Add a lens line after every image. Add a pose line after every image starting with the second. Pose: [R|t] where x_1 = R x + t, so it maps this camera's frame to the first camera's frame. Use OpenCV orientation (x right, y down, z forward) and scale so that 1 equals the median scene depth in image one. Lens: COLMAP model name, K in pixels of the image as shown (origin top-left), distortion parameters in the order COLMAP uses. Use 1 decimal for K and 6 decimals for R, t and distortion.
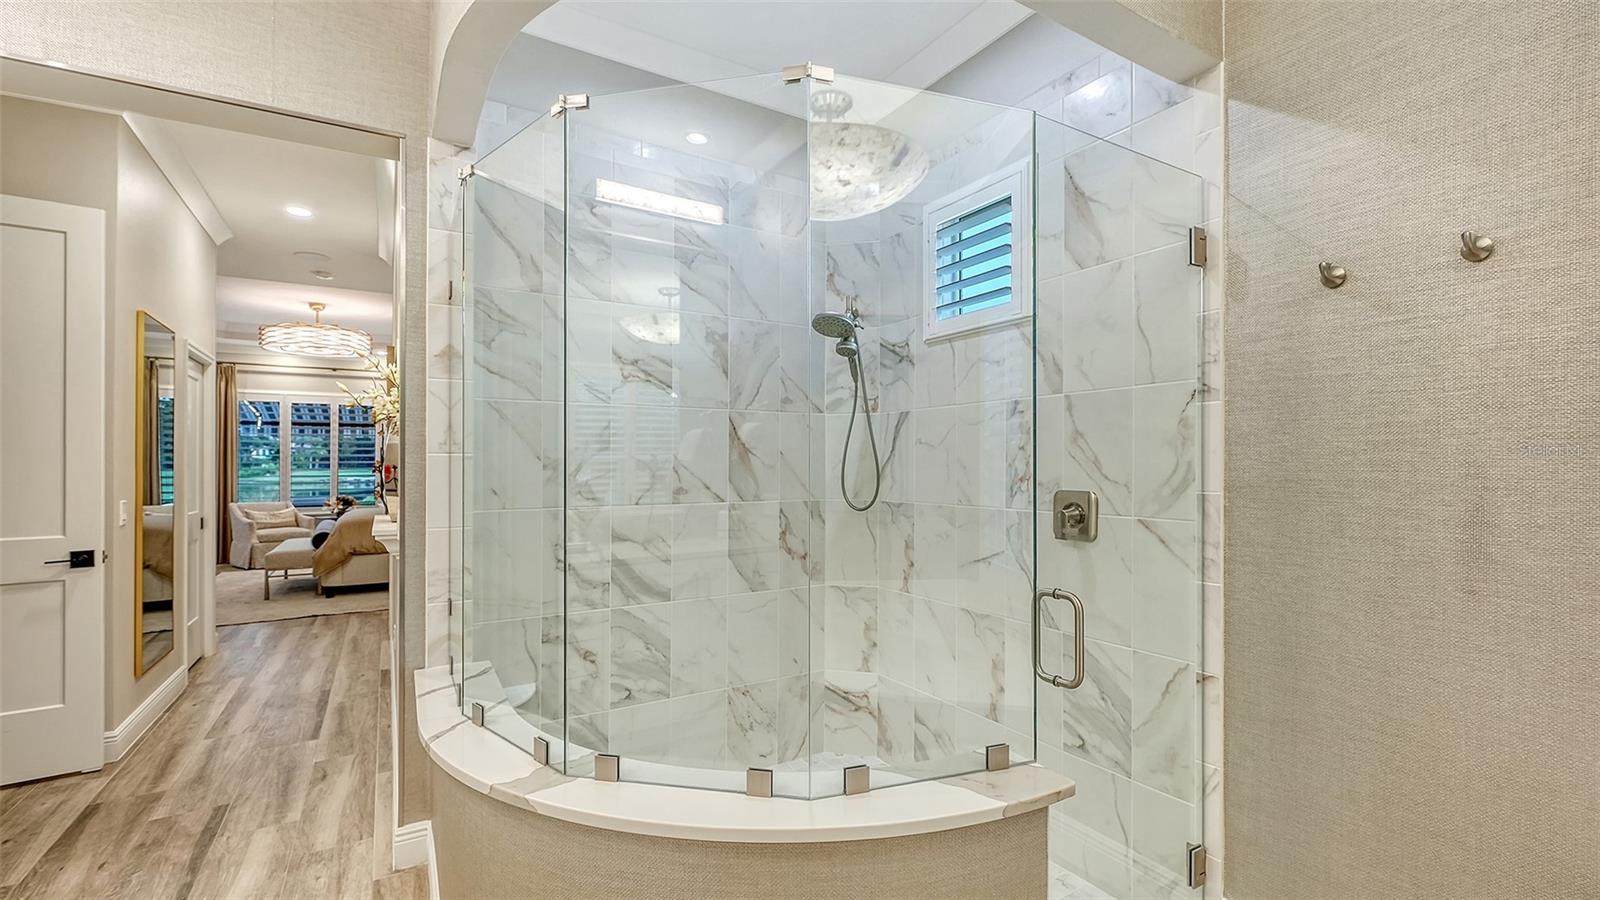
lens RADIAL K [[685.4, 0, 803.7], [0, 685.4, 467.2], [0, 0, 1]] dist [-0.000401, -0.000144]
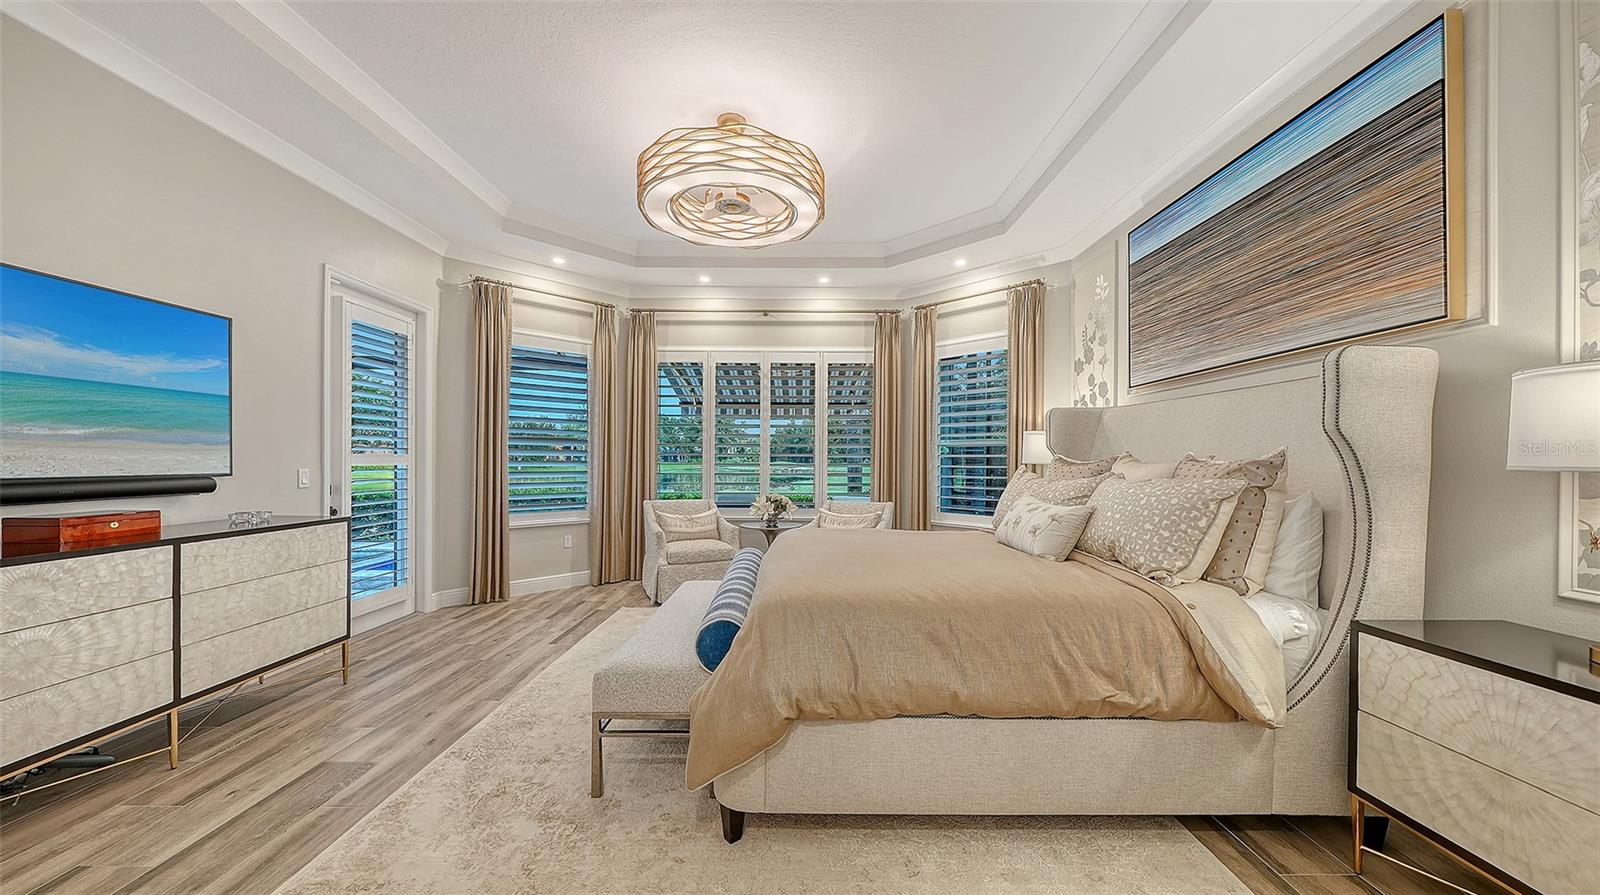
lens RADIAL K [[559.2, 0, 802.1], [0, 559.2, 452.5], [0, 0, 1]] dist [0.000104, -0.000203]
pose [[0.851570, -0.003964, -0.524225, -0.408638], [0.006287, 0.999977, 0.002652, 0.003316], [0.524203, -0.005554, 0.851576, 0.616810]]
